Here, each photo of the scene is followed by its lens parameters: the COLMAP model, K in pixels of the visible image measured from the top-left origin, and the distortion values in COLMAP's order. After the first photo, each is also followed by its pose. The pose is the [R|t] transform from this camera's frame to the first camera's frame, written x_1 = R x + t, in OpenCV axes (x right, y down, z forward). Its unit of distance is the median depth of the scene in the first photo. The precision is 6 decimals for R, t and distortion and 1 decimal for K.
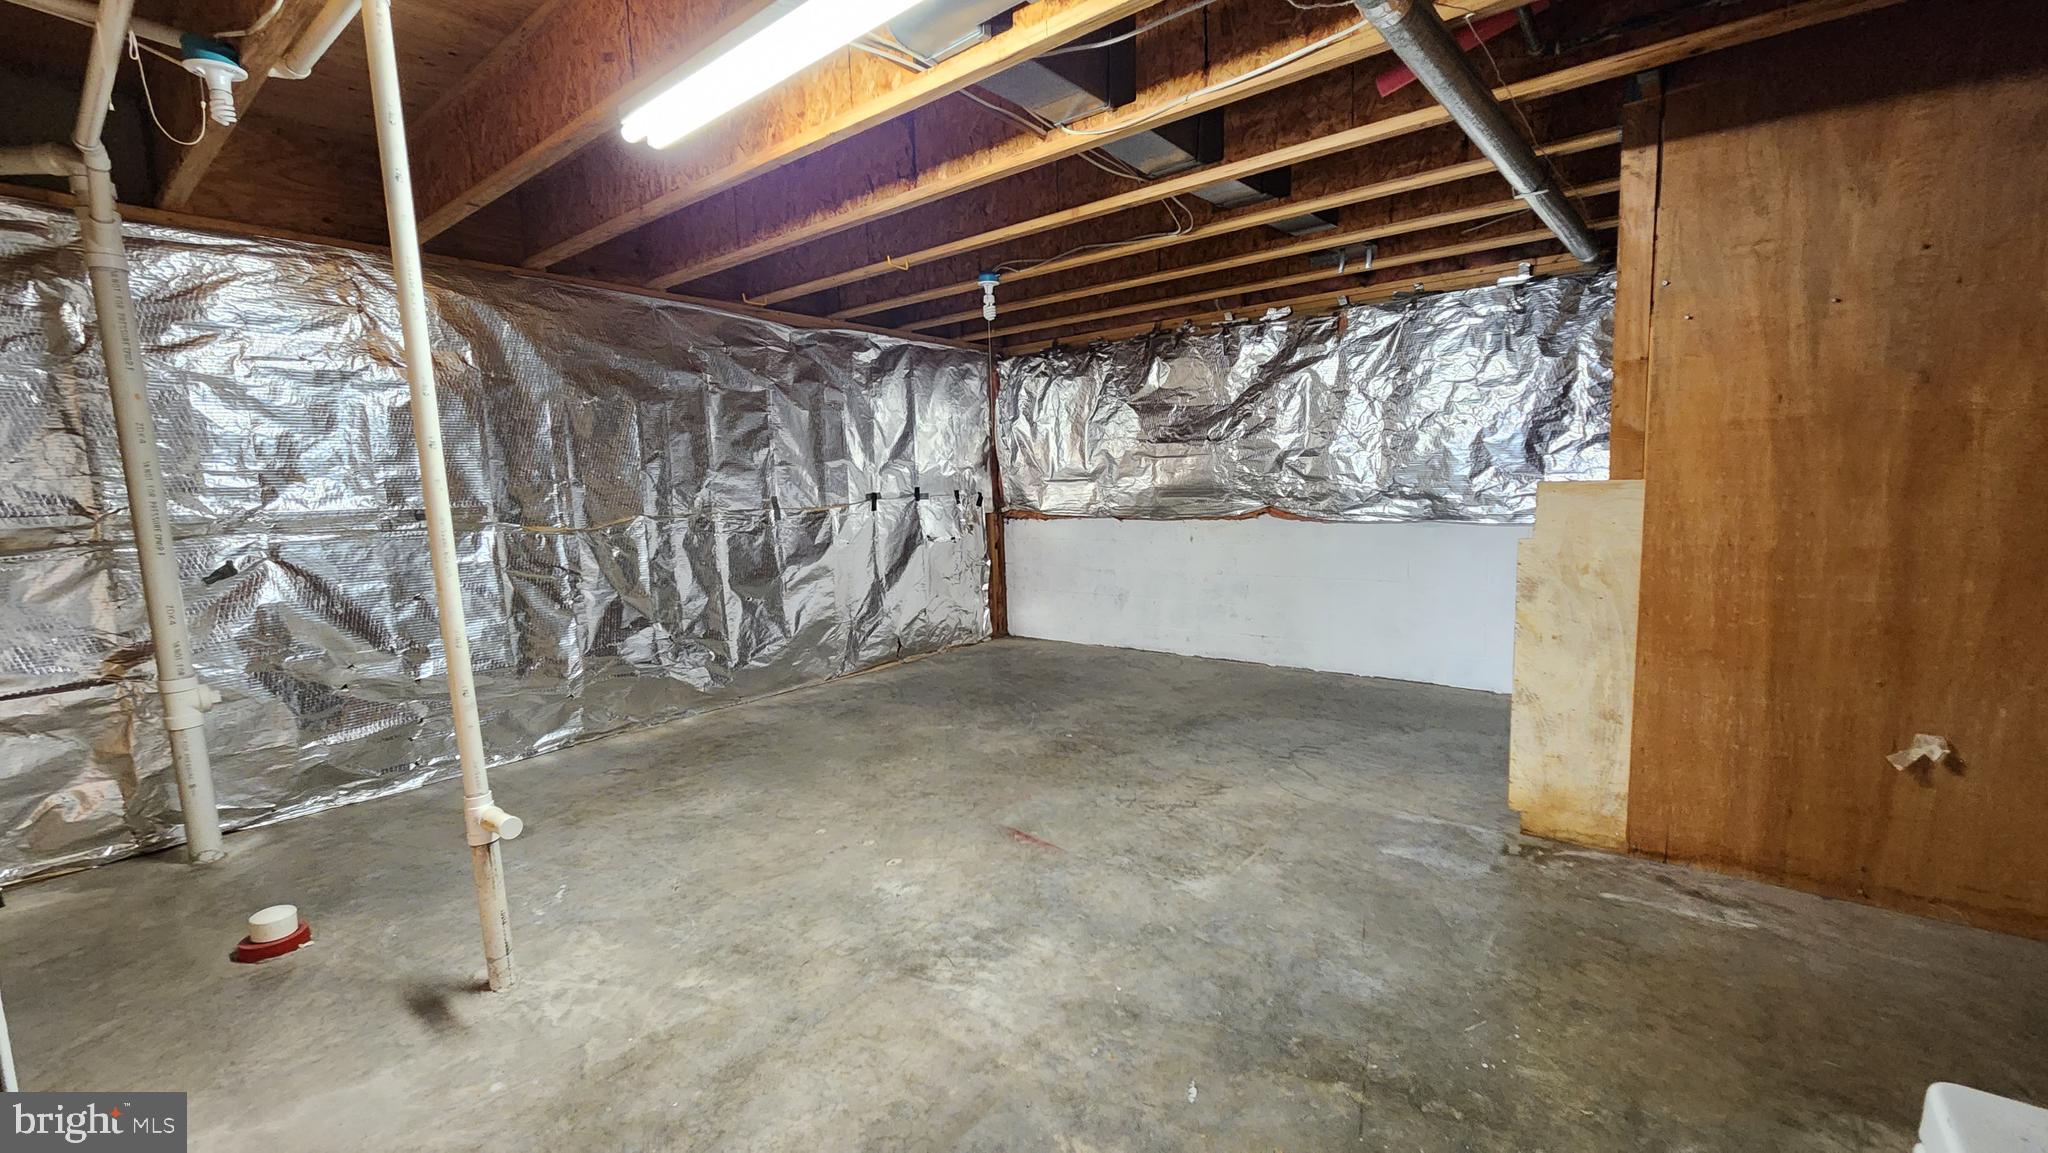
lens RADIAL K [[834.1, 0, 1021.9], [0, 834.1, 581.3], [0, 0, 1]] dist [-0.000473, -0.000163]
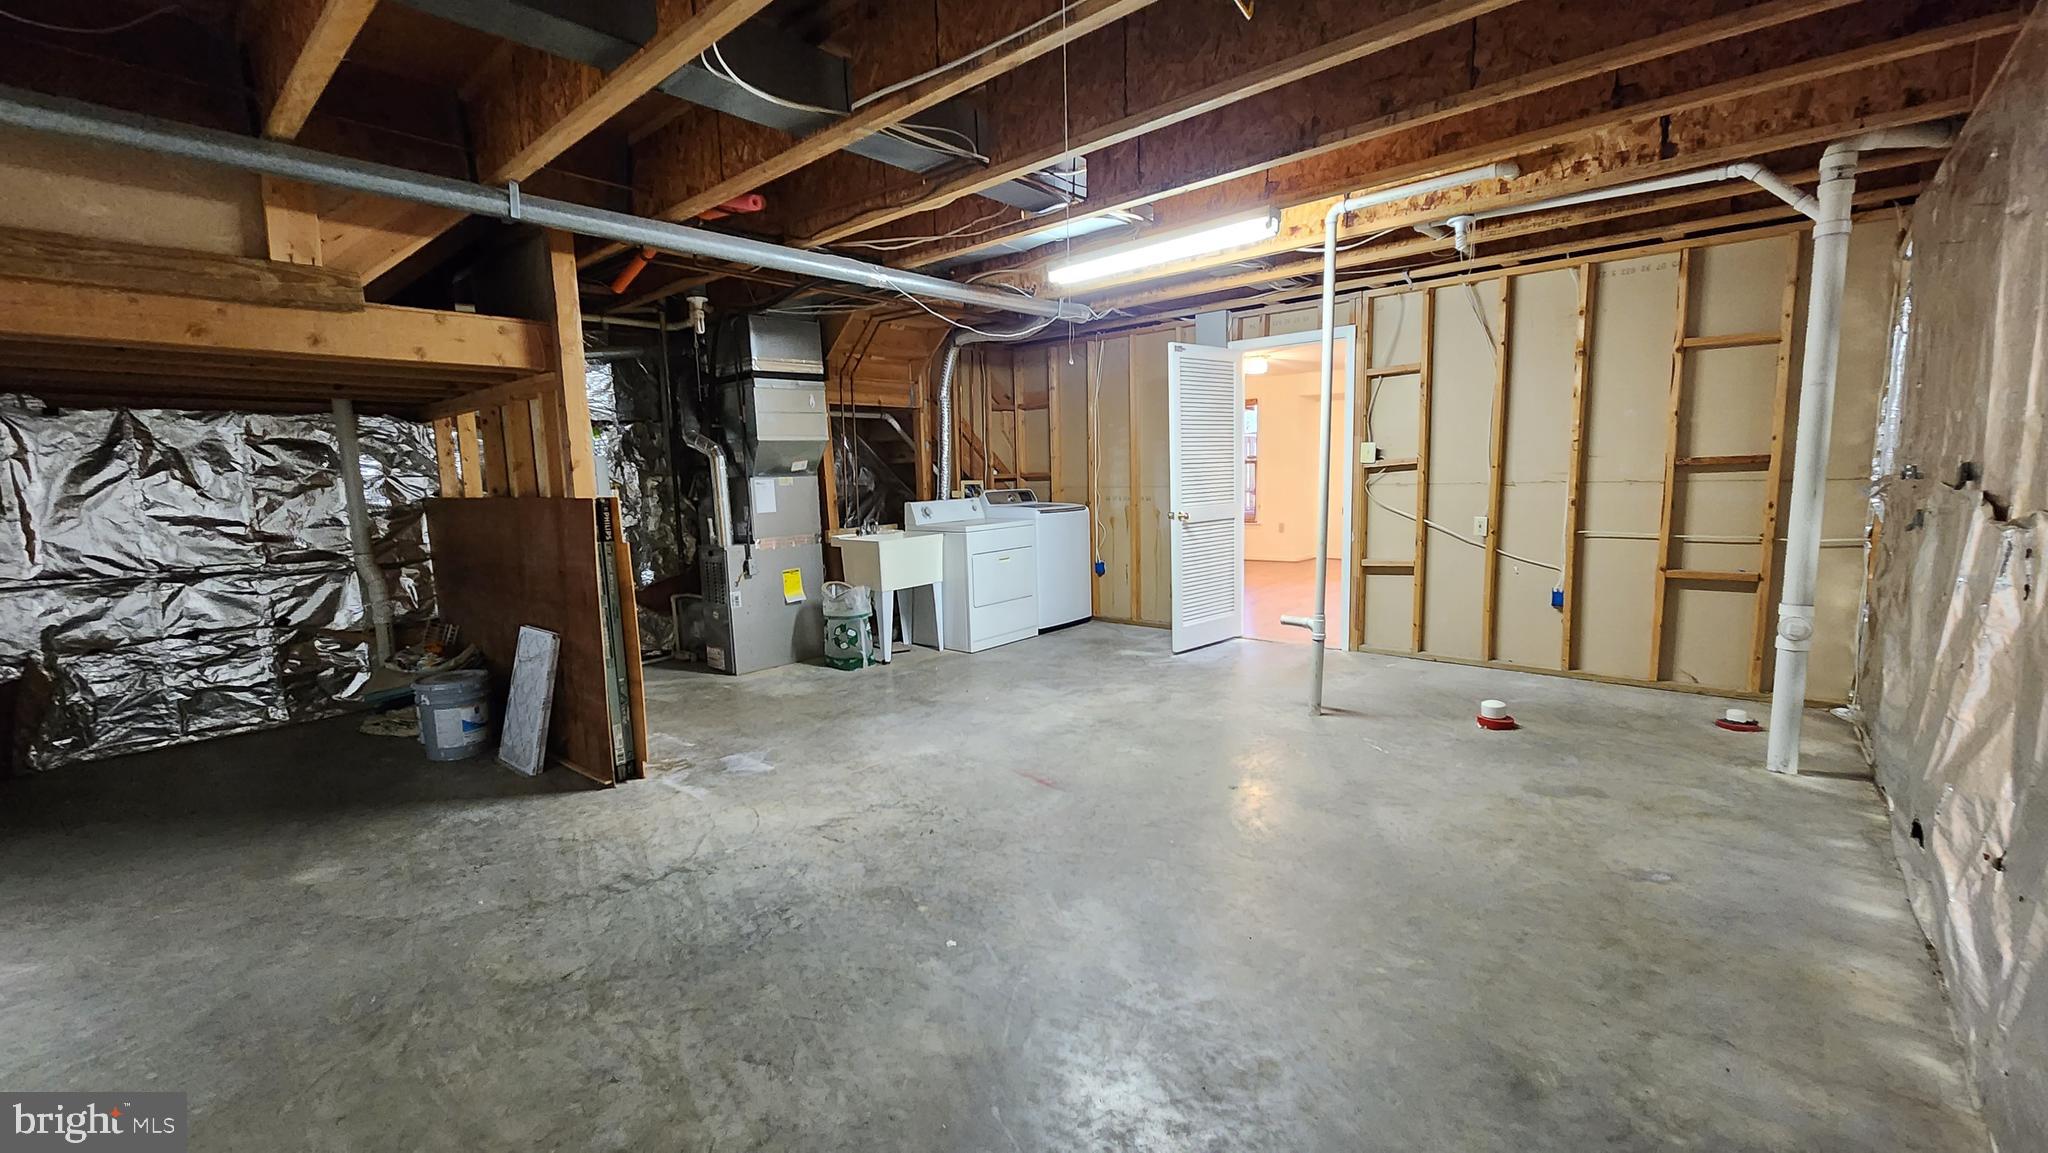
lens RADIAL K [[834.1, 0, 1028.2], [0, 834.1, 580.3], [0, 0, 1]] dist [-0.000473, -0.000163]
pose [[-0.997572, 0.053010, 0.045171, -0.041965], [0.062498, 0.967572, 0.244741, -0.238304], [-0.030732, 0.246970, -0.968536, 1.997055]]
